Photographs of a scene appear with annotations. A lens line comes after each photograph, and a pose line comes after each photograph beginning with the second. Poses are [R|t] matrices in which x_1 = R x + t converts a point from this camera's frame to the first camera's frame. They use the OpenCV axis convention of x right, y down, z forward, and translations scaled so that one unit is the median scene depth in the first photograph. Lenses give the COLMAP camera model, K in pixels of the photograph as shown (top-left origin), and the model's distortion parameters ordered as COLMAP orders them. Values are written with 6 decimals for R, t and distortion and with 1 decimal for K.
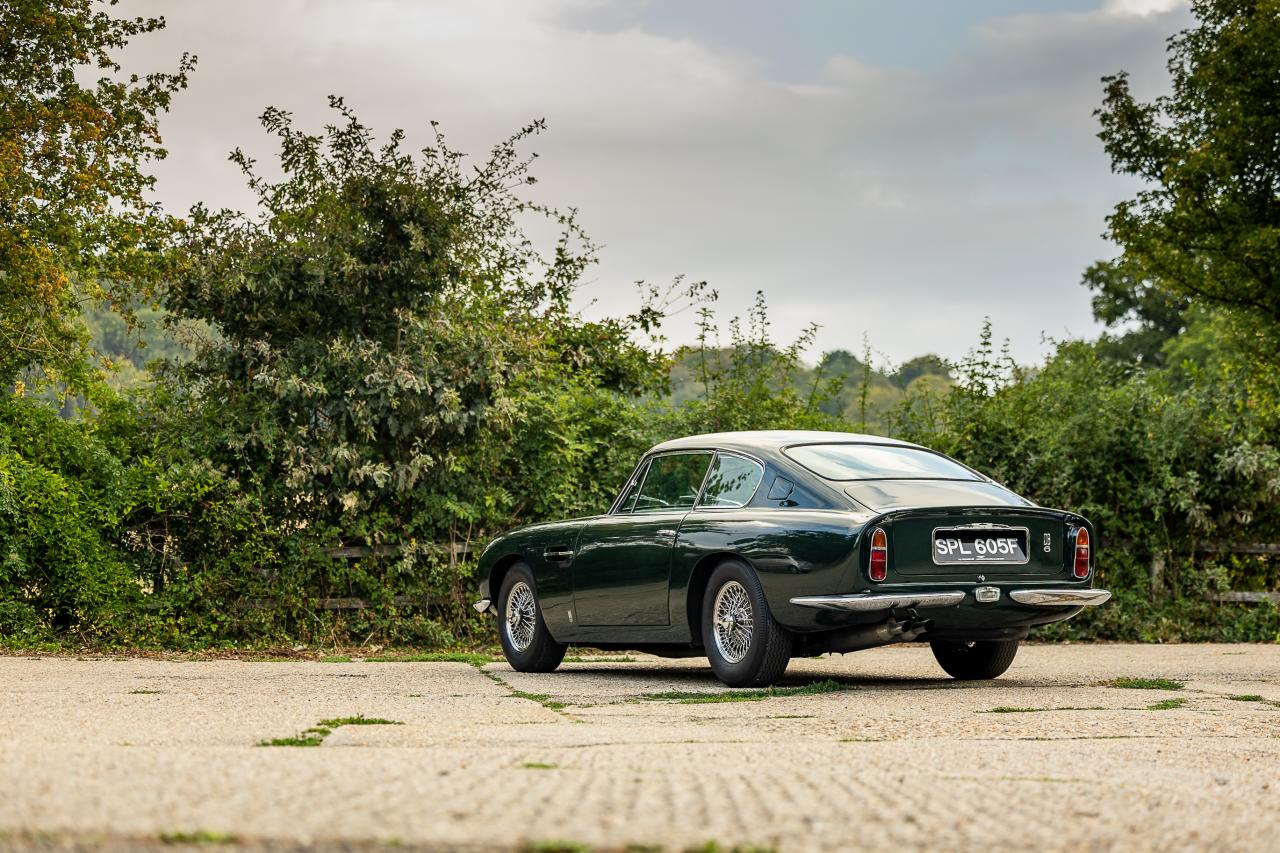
lens RADIAL K [[2766.8, 0, 632.1], [0, 2766.8, 373.6], [0, 0, 1]] dist [0.054572, -0.177690]
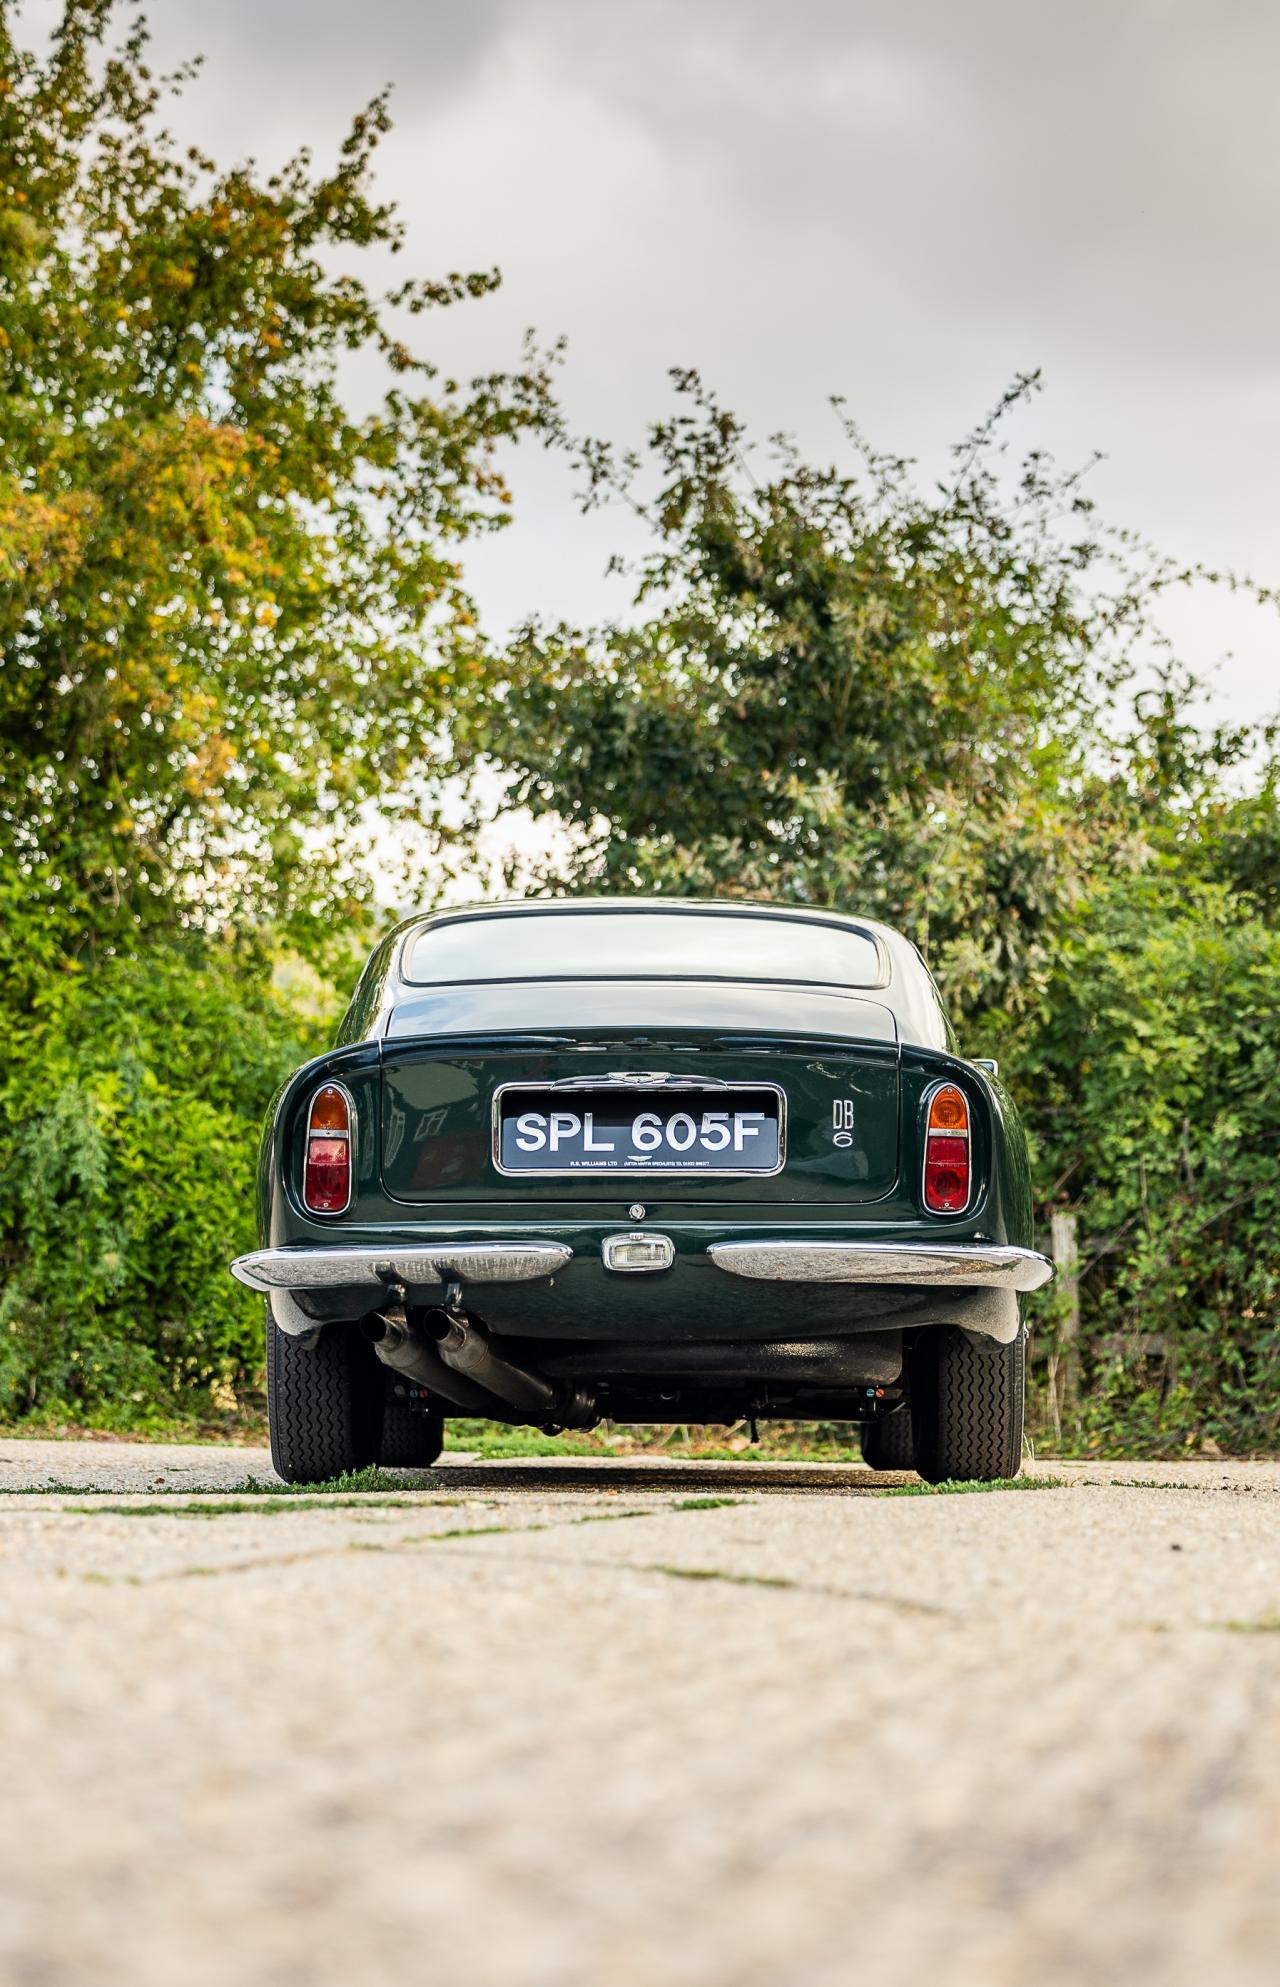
lens RADIAL K [[4344.6, 0, 599.5], [0, 4344.6, 997.5], [0, 0, 1]] dist [0.071356, 0.058806]
pose [[0.880962, -0.028652, -0.472320, 0.254694], [0.018848, 0.999498, -0.025476, 0.036407], [0.472812, 0.013541, 0.881059, 0.279949]]
